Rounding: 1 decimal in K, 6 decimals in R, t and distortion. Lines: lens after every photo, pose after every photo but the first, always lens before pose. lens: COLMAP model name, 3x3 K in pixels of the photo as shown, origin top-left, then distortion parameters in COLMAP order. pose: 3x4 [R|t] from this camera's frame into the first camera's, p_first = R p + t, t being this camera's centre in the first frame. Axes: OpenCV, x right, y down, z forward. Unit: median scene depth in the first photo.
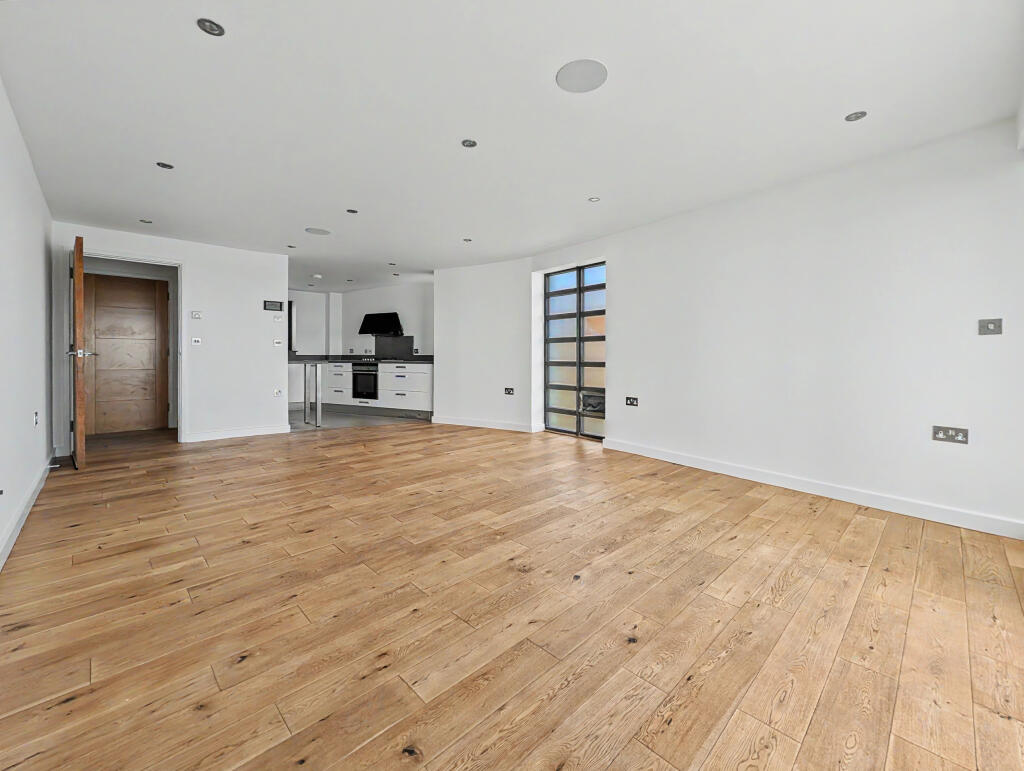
lens RADIAL K [[430.8, 0, 511.5], [0, 430.8, 352.5], [0, 0, 1]] dist [-0.000833, -0.000180]
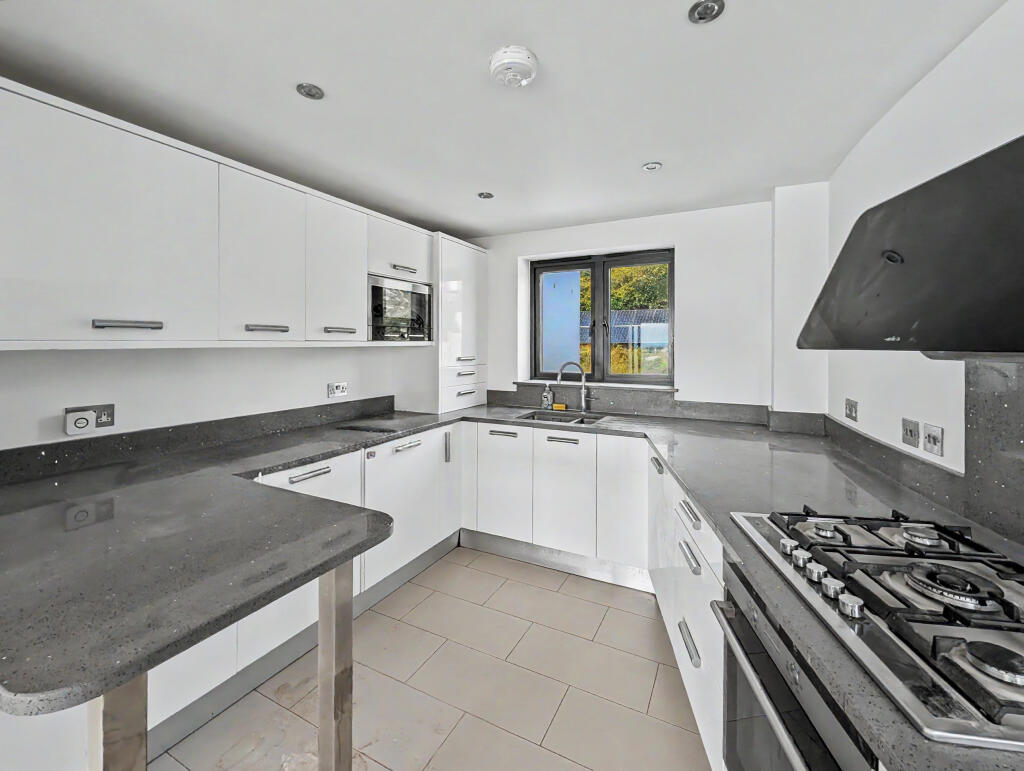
lens RADIAL K [[430.8, 0, 511.5], [0, 430.8, 352.5], [0, 0, 1]] dist [-0.000833, -0.000180]
pose [[0.317454, 0.015061, -0.948154, -0.239950], [0.005479, 0.999828, 0.017717, -0.043728], [0.948258, -0.010819, 0.317317, 0.853070]]
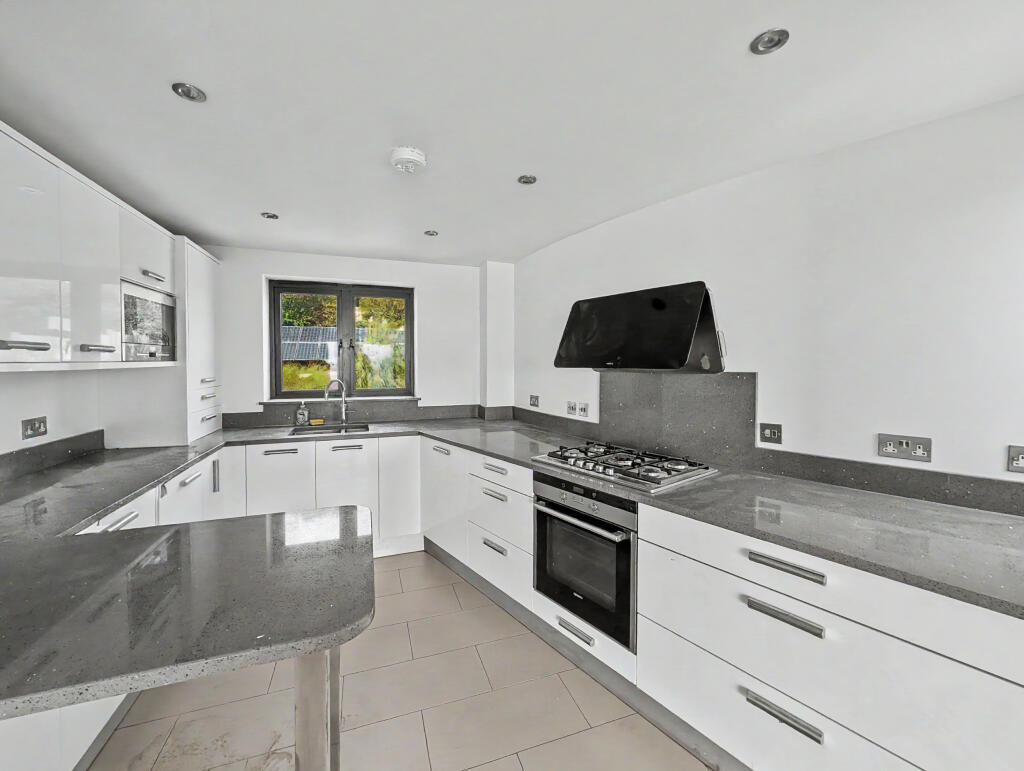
lens RADIAL K [[413.1, 0, 499.8], [0, 413.1, 383.0], [0, 0, 1]] dist [-0.000149, -0.000012]
pose [[0.900627, 0.019463, -0.434158, -0.262909], [0.005226, 0.998439, 0.055600, -0.047187], [0.434562, -0.052343, 0.899119, 0.721417]]
